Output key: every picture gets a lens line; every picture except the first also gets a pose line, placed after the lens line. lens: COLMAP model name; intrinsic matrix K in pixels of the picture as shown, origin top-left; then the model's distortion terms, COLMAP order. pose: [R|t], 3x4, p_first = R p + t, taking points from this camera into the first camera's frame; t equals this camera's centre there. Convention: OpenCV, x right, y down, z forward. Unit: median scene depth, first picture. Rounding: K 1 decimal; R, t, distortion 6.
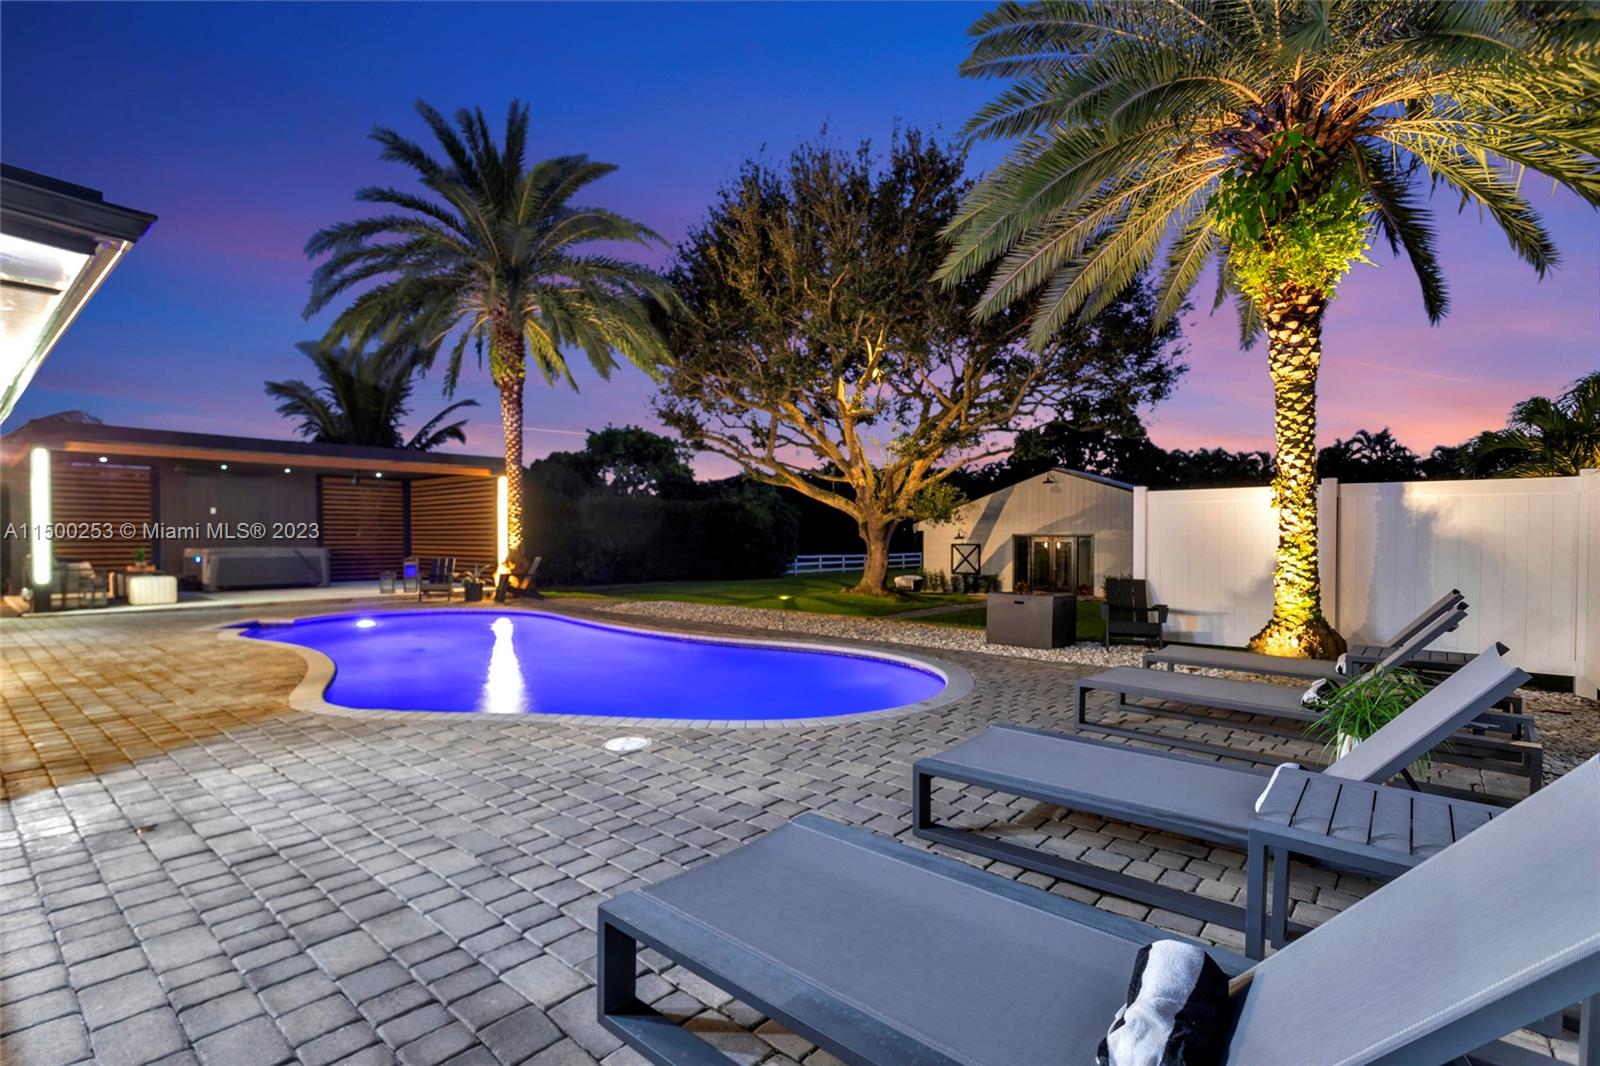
lens RADIAL K [[759.6, 0, 791.4], [0, 759.6, 539.6], [0, 0, 1]] dist [0.008549, 0.000739]
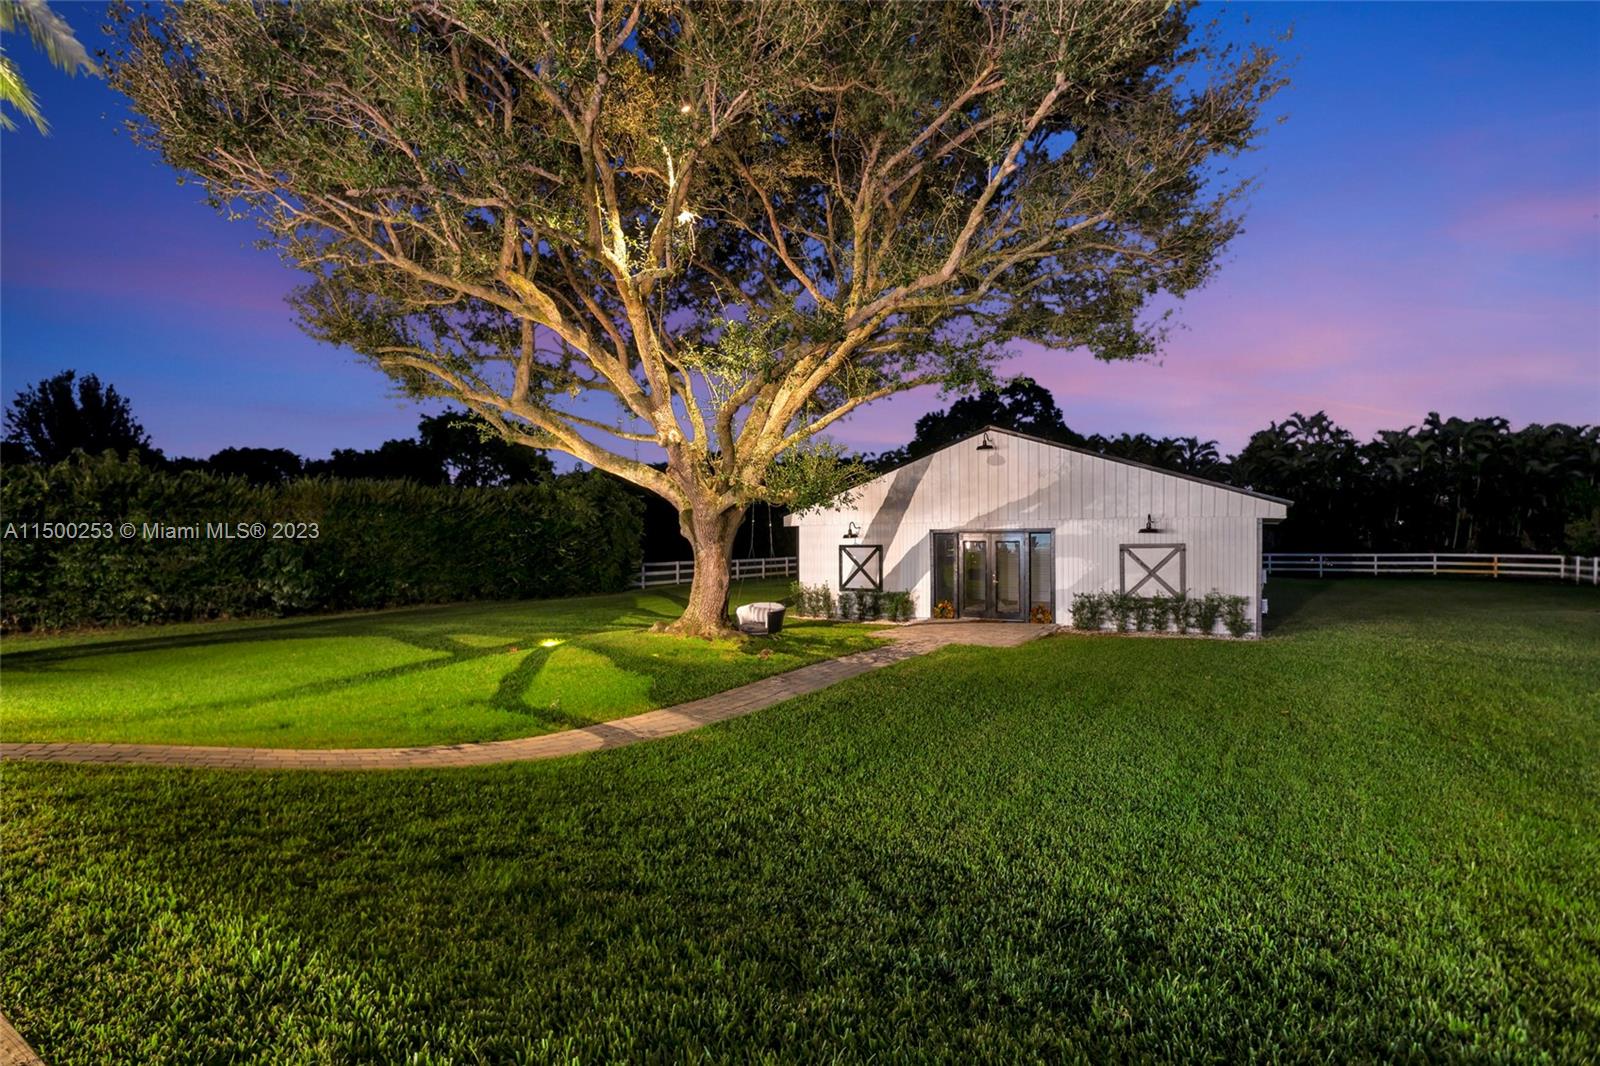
lens RADIAL K [[759.6, 0, 795.4], [0, 759.6, 538.7], [0, 0, 1]] dist [0.008549, 0.000739]
pose [[0.990489, -0.009915, 0.137232, 0.084020], [0.010442, 0.999941, -0.003117, 0.001508], [-0.137193, 0.004521, 0.990534, 0.358325]]
